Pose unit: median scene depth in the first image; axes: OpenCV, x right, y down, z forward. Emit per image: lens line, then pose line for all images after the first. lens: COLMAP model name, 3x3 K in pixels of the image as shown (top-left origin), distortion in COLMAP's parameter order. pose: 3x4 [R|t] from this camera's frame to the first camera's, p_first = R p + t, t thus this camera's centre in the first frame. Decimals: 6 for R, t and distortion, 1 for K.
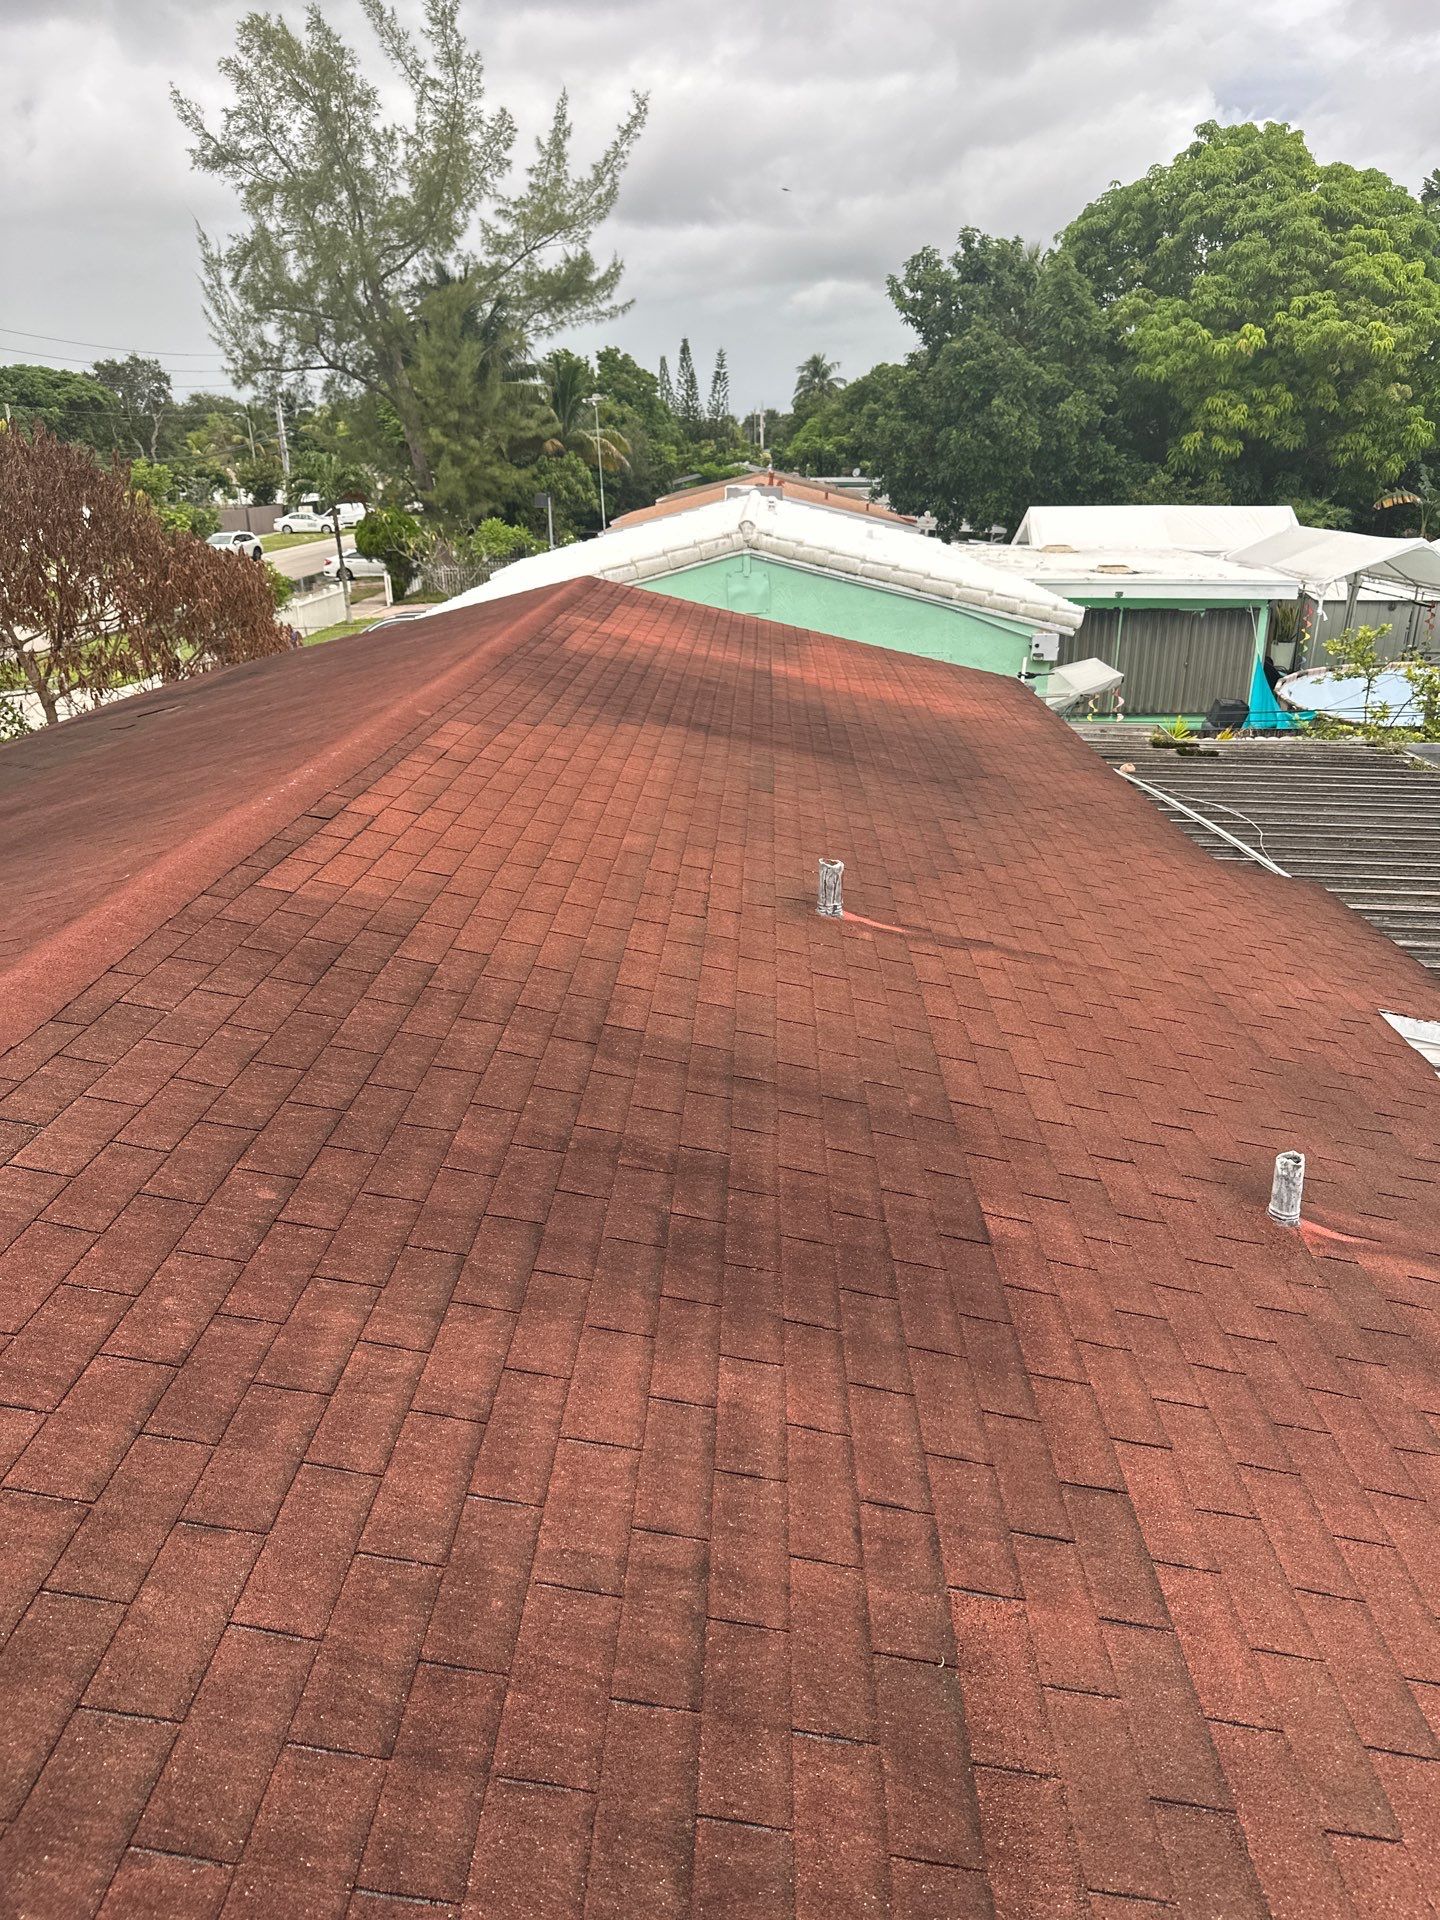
lens RADIAL K [[1365.0, 0, 722.8], [0, 1365.0, 975.4], [0, 0, 1]] dist [0.039164, -0.047788]
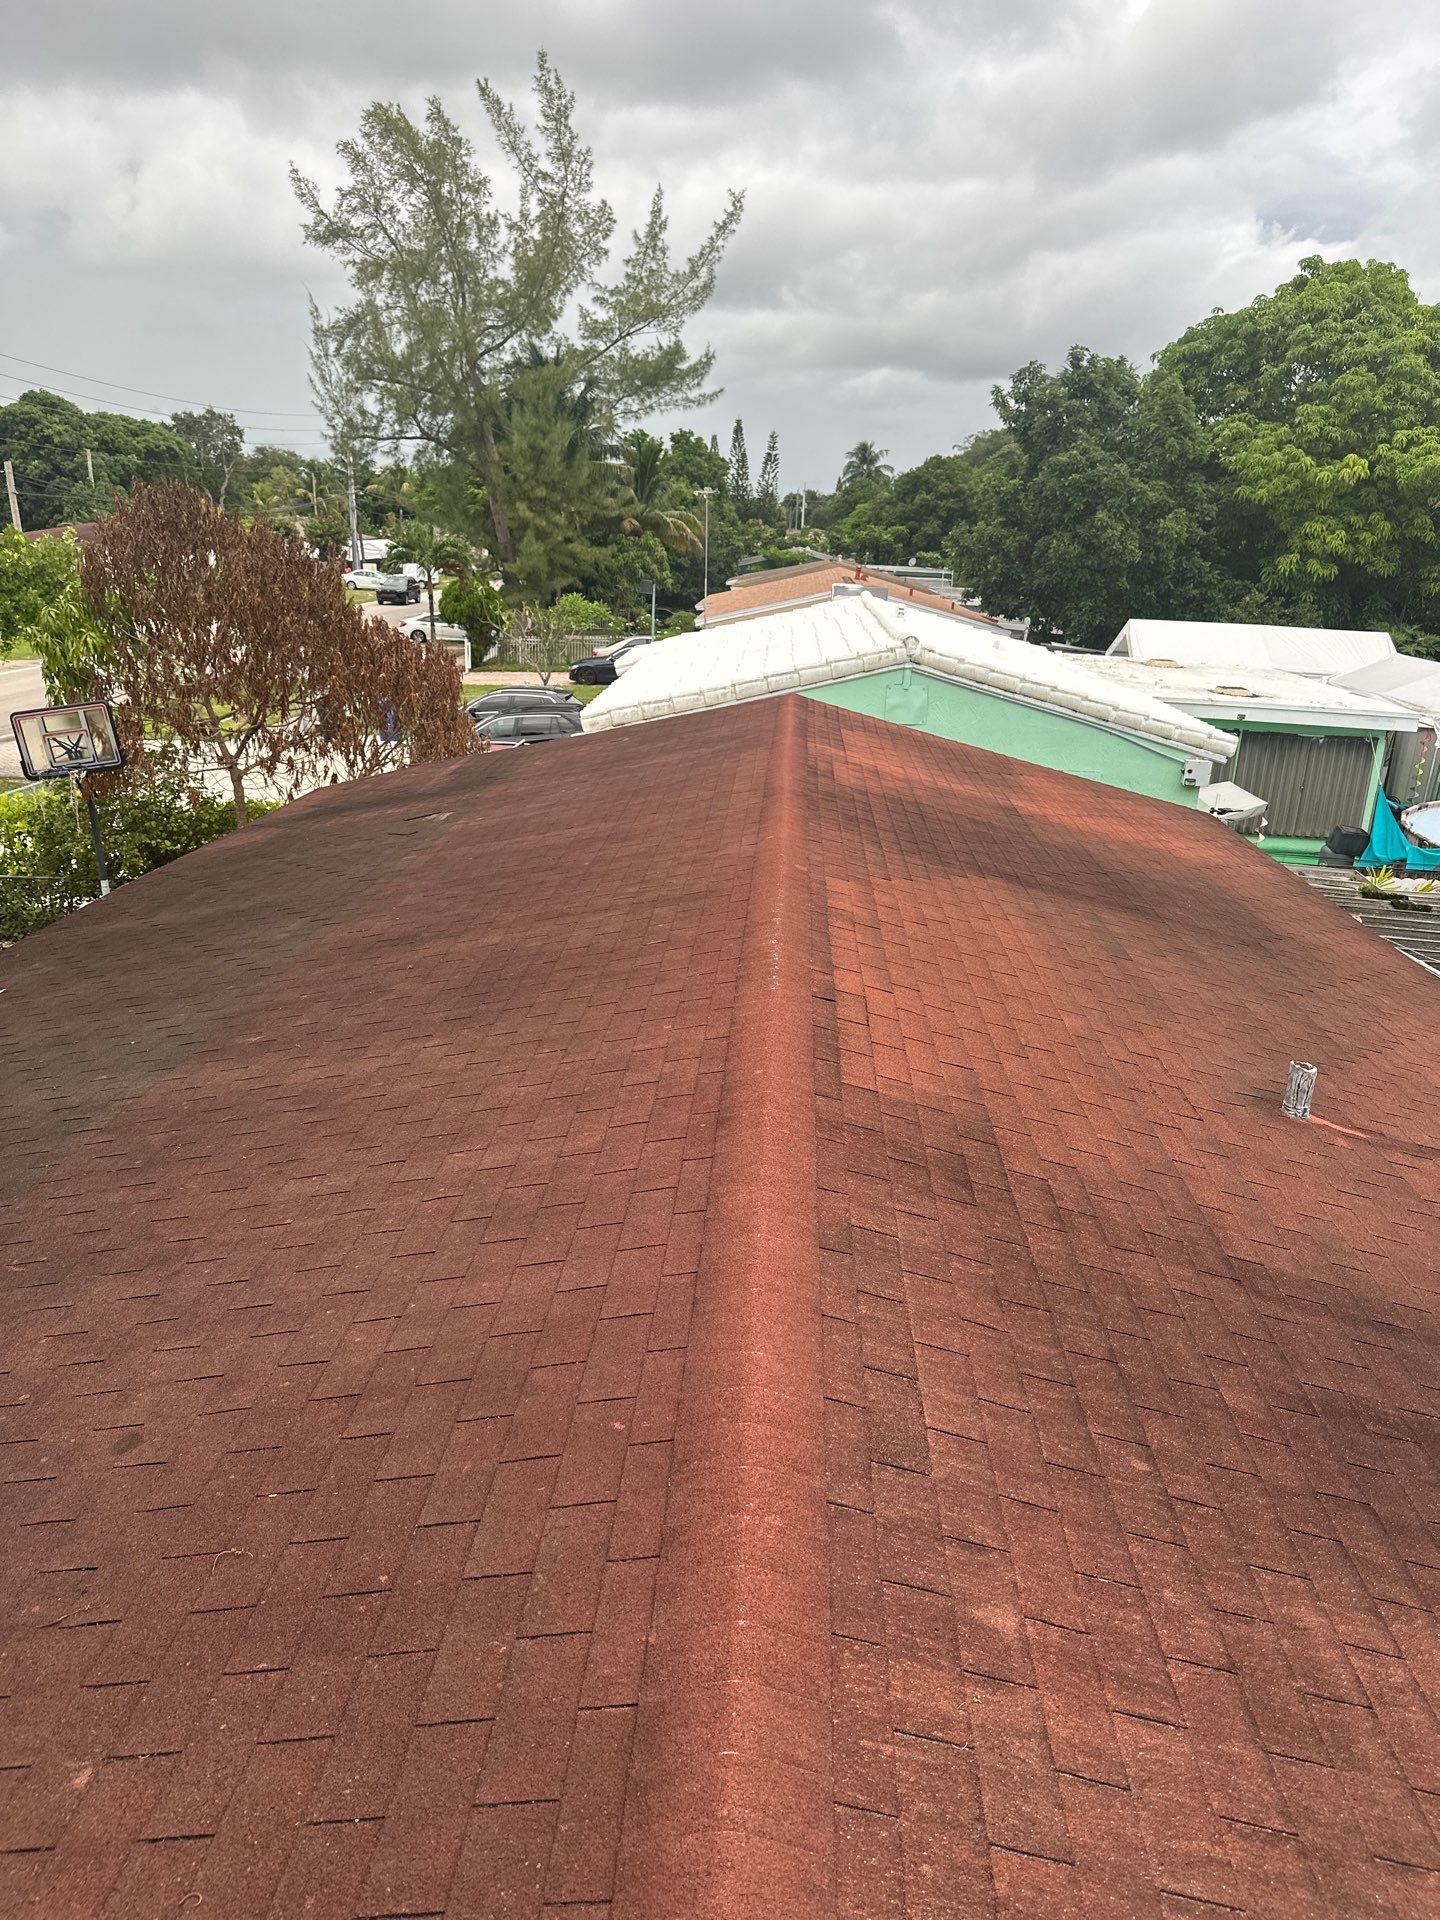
lens RADIAL K [[1365.0, 0, 711.6], [0, 1365.0, 974.8], [0, 0, 1]] dist [0.039164, -0.047788]
pose [[0.998120, 0.059610, -0.014269, -0.054074], [-0.060224, 0.997061, -0.047347, -0.011660], [0.011405, 0.048117, 0.998777, -0.005614]]
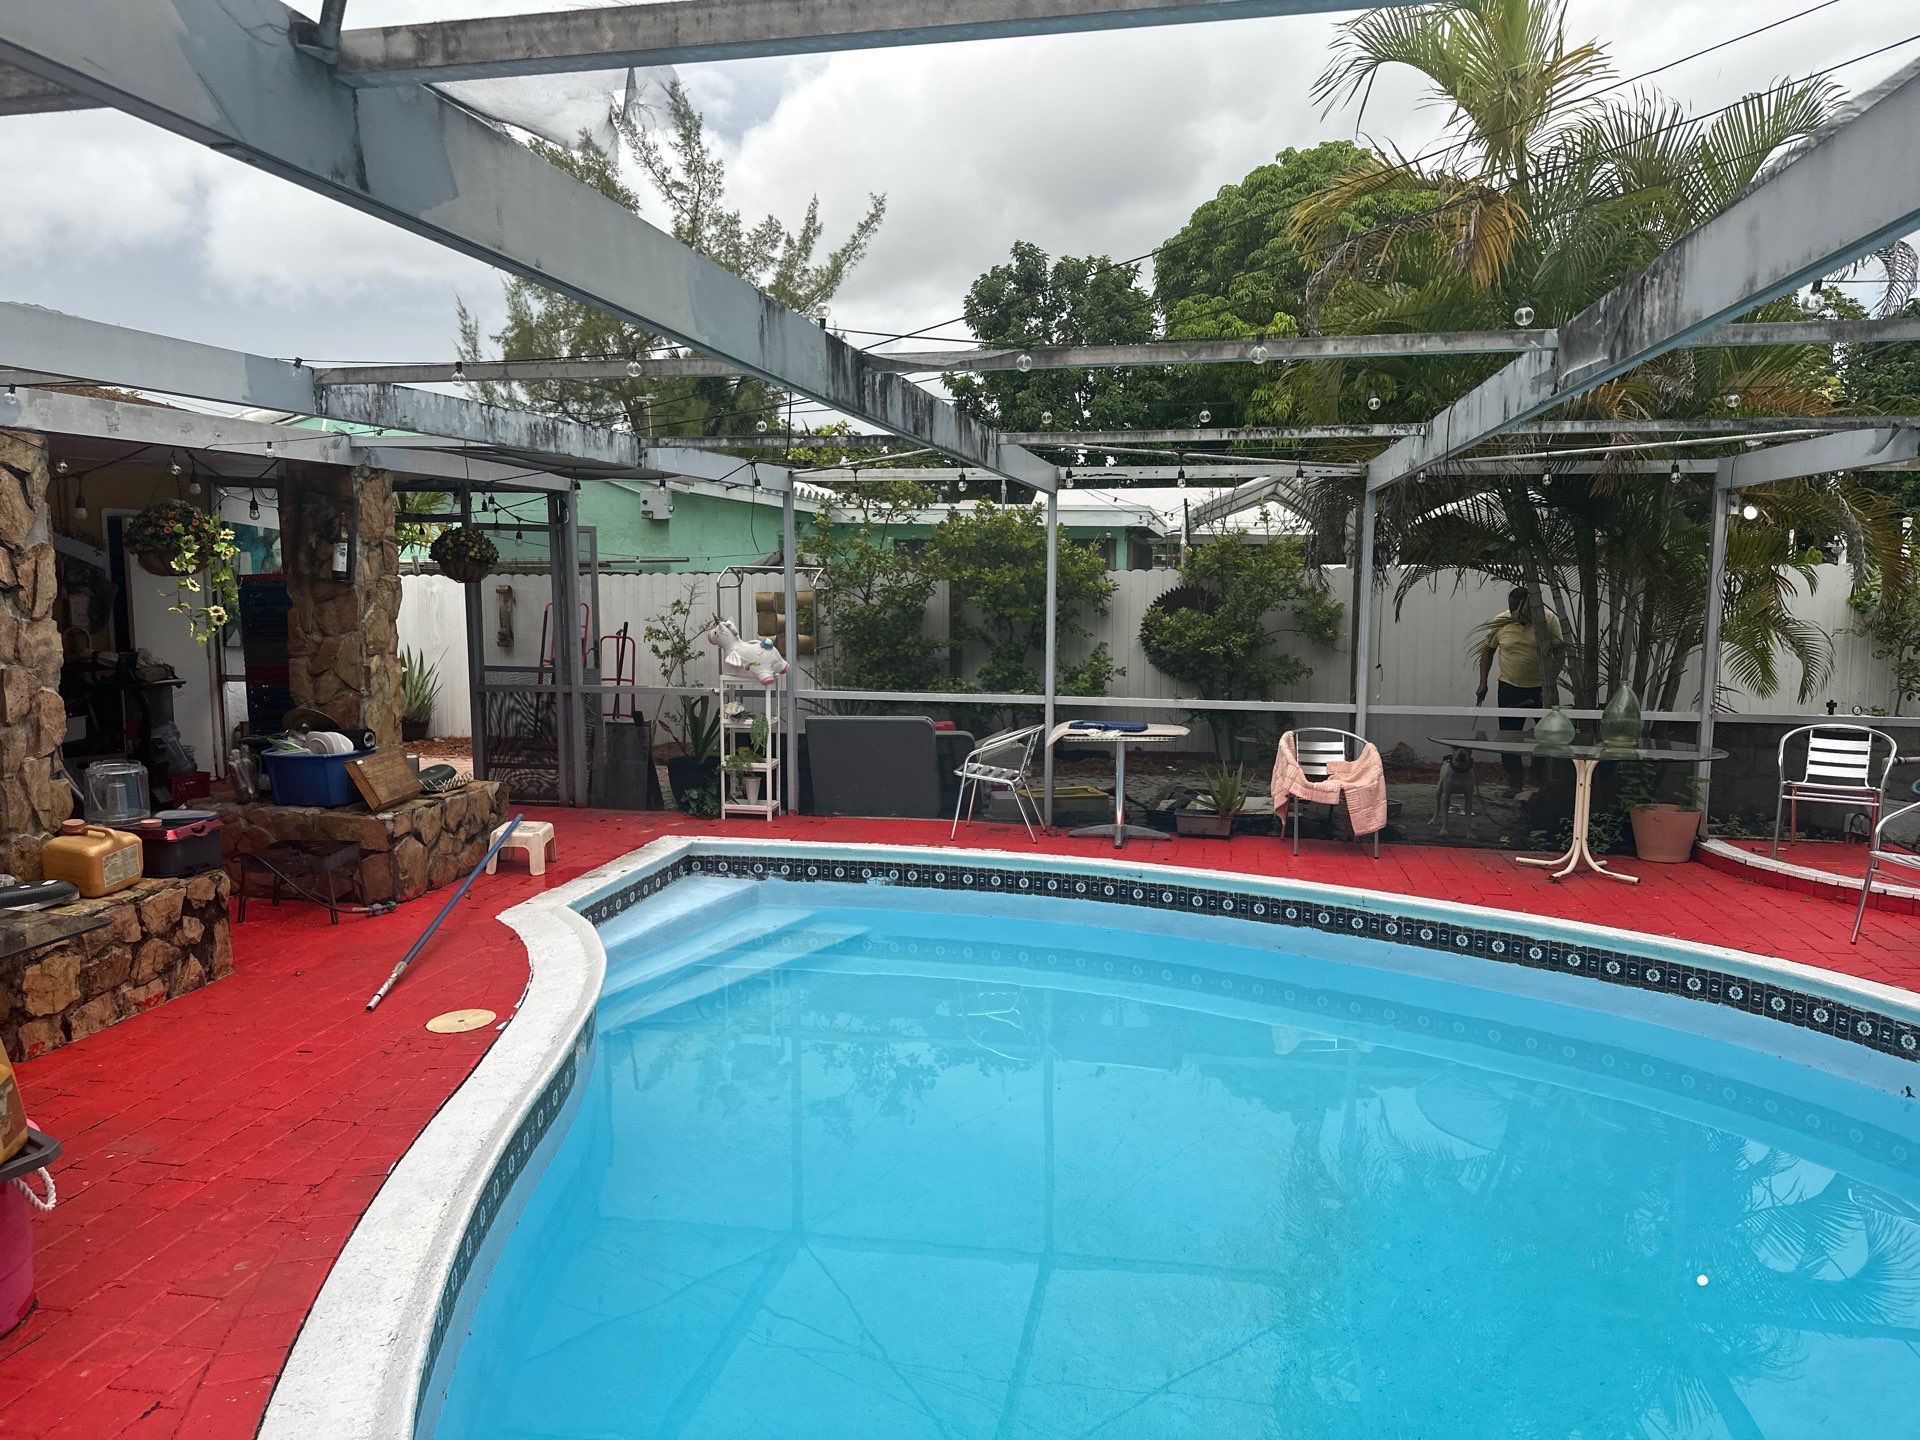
lens RADIAL K [[1365.0, 0, 949.7], [0, 1365.0, 730.5], [0, 0, 1]] dist [0.039164, -0.047788]
pose [[0.985711, 0.033310, -0.165117, 0.320992], [-0.073922, 0.966358, -0.246350, 0.056381], [0.151357, 0.255036, 0.955012, 0.131177]]
